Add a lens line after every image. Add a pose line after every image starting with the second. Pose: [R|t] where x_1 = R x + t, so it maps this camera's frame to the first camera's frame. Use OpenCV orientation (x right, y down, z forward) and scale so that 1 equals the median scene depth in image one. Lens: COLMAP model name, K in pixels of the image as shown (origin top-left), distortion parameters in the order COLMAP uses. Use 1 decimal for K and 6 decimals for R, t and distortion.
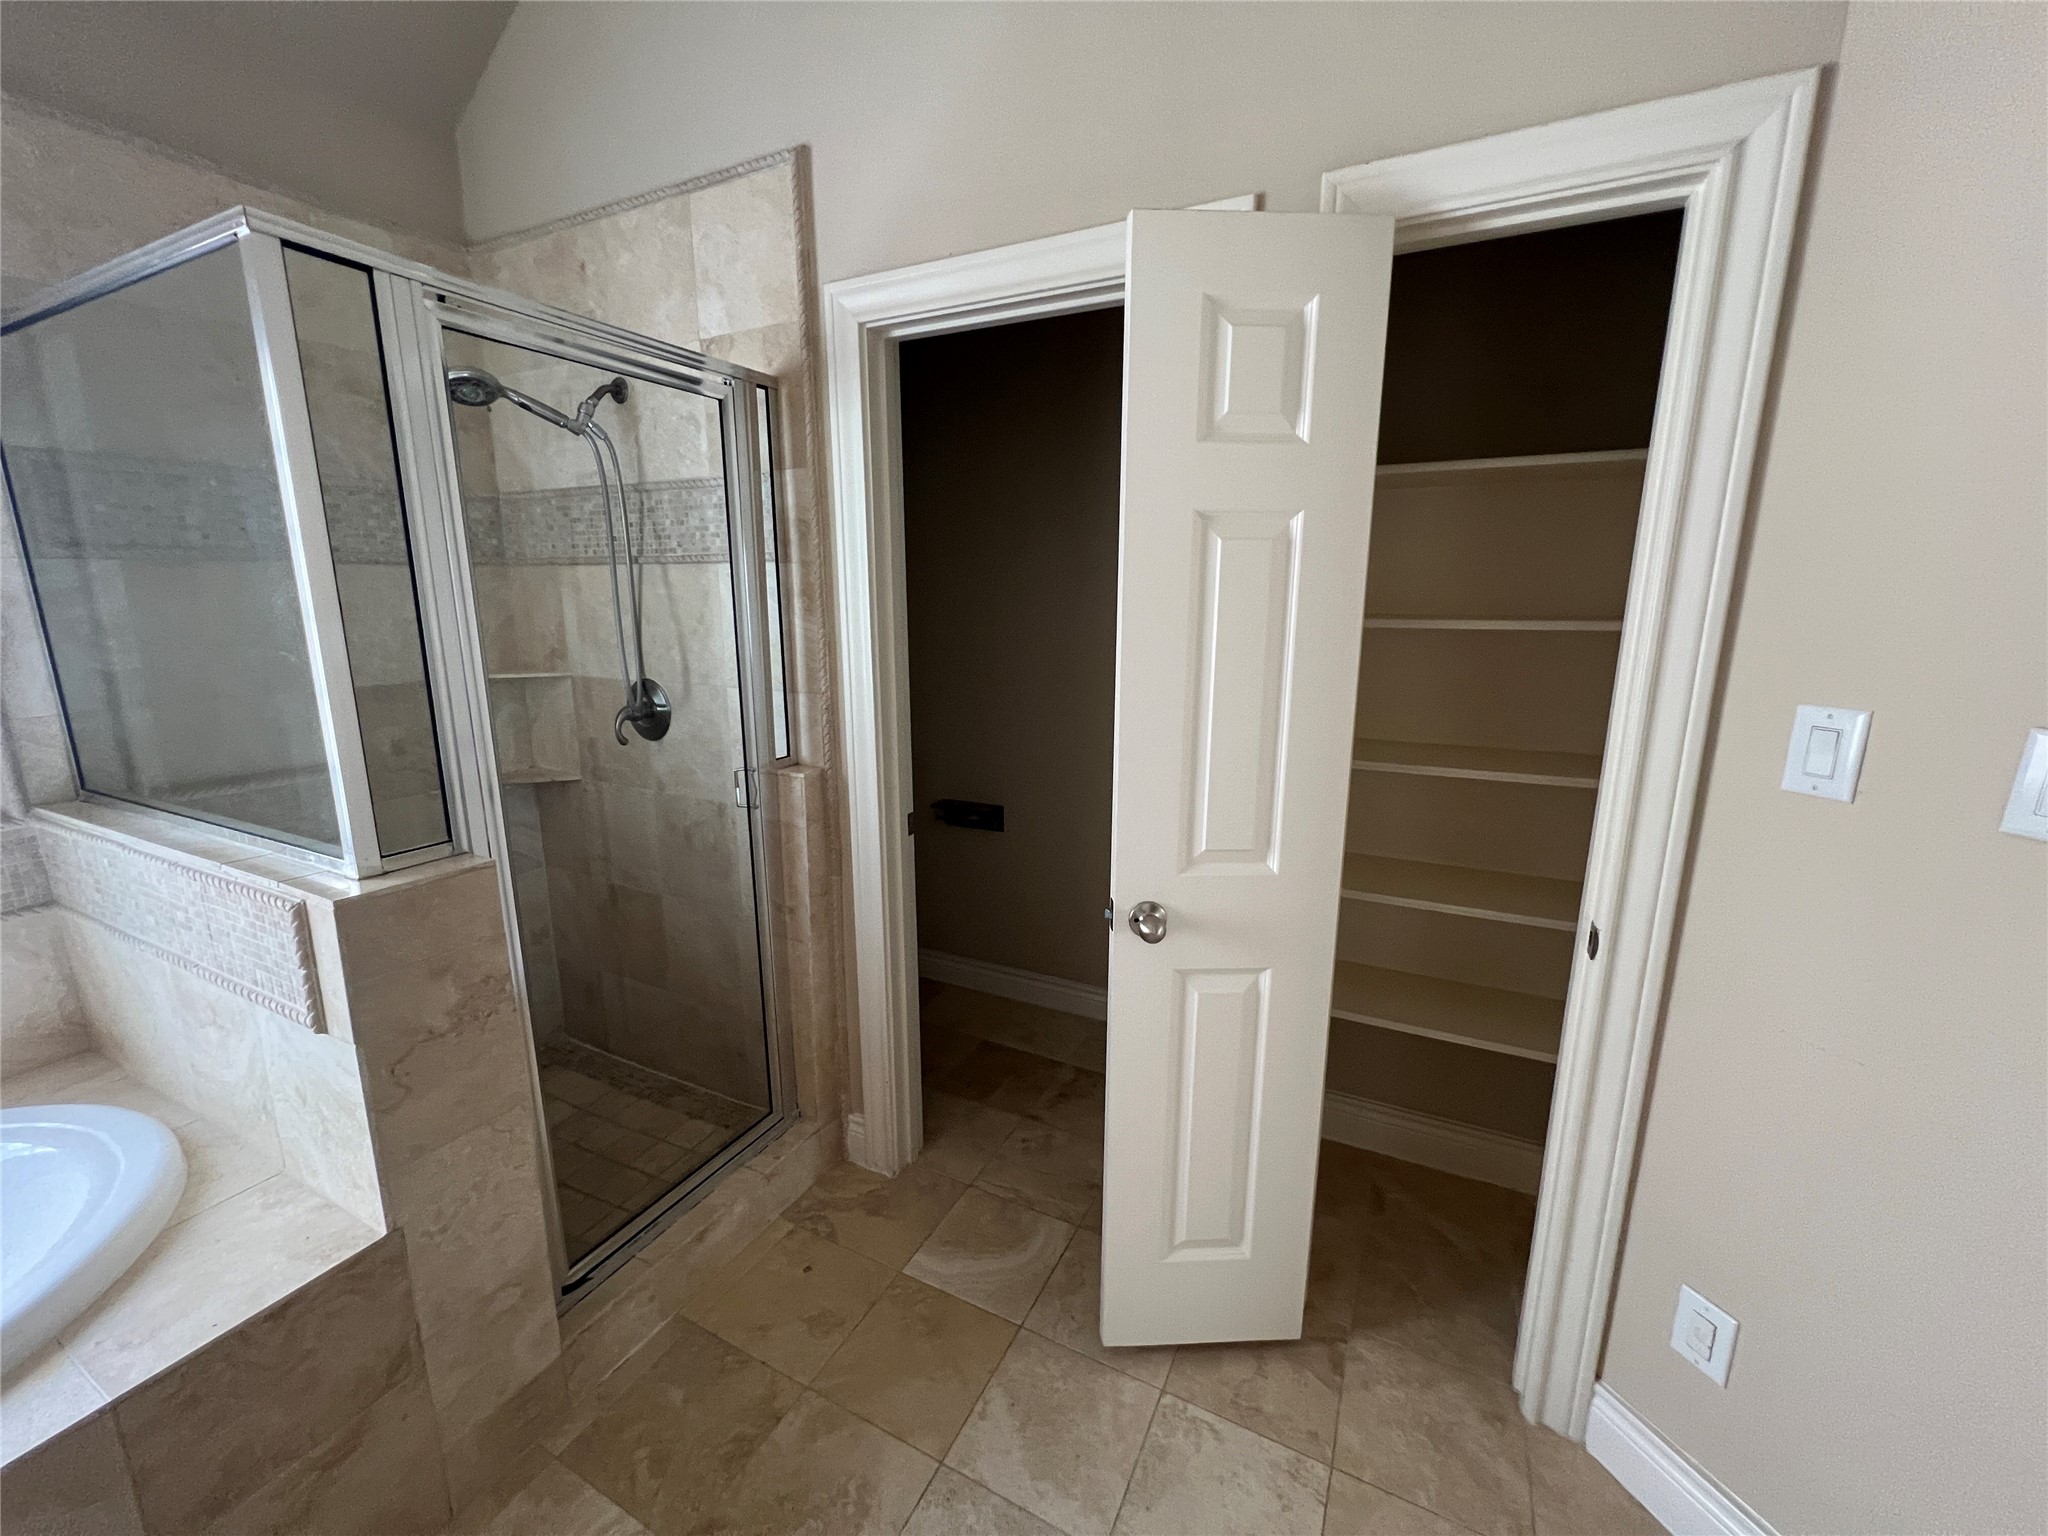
lens RADIAL K [[822.4, 0, 1019.2], [0, 822.4, 756.7], [0, 0, 1]] dist [-0.005925, 0.001871]
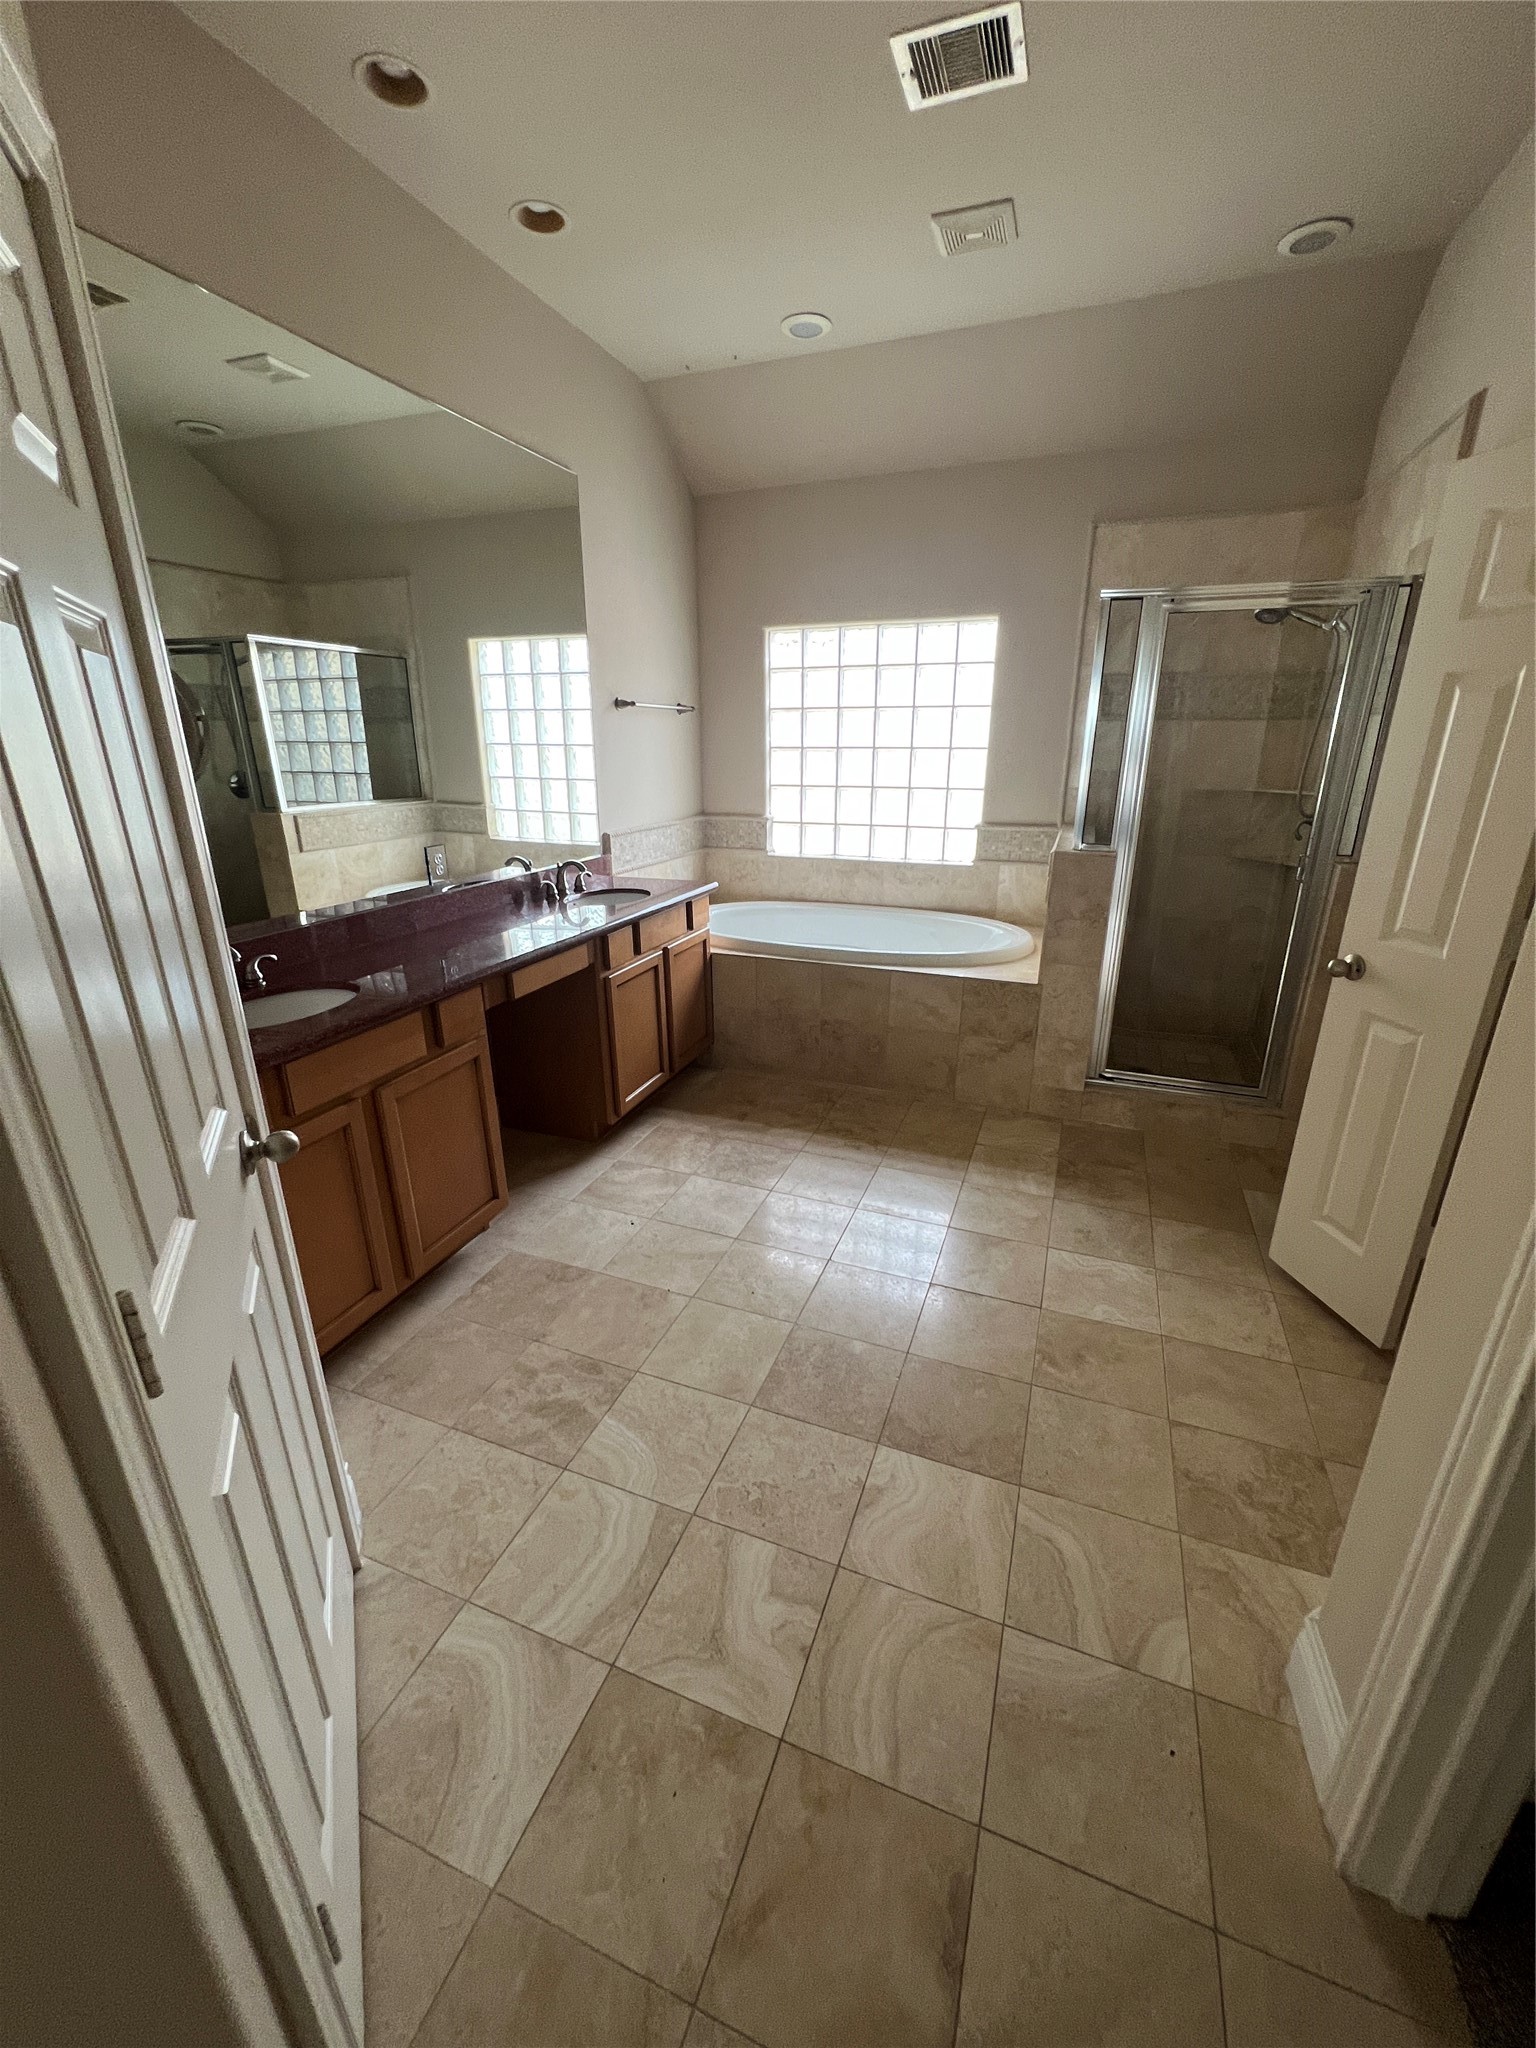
lens RADIAL K [[822.4, 0, 778.8], [0, 822.4, 1017.5], [0, 0, 1]] dist [-0.005925, 0.001871]
pose [[0.109357, 0.317991, -0.941766, 1.448718], [-0.205717, 0.934176, 0.291541, 0.067915], [0.972482, 0.161856, 0.167575, -0.214177]]
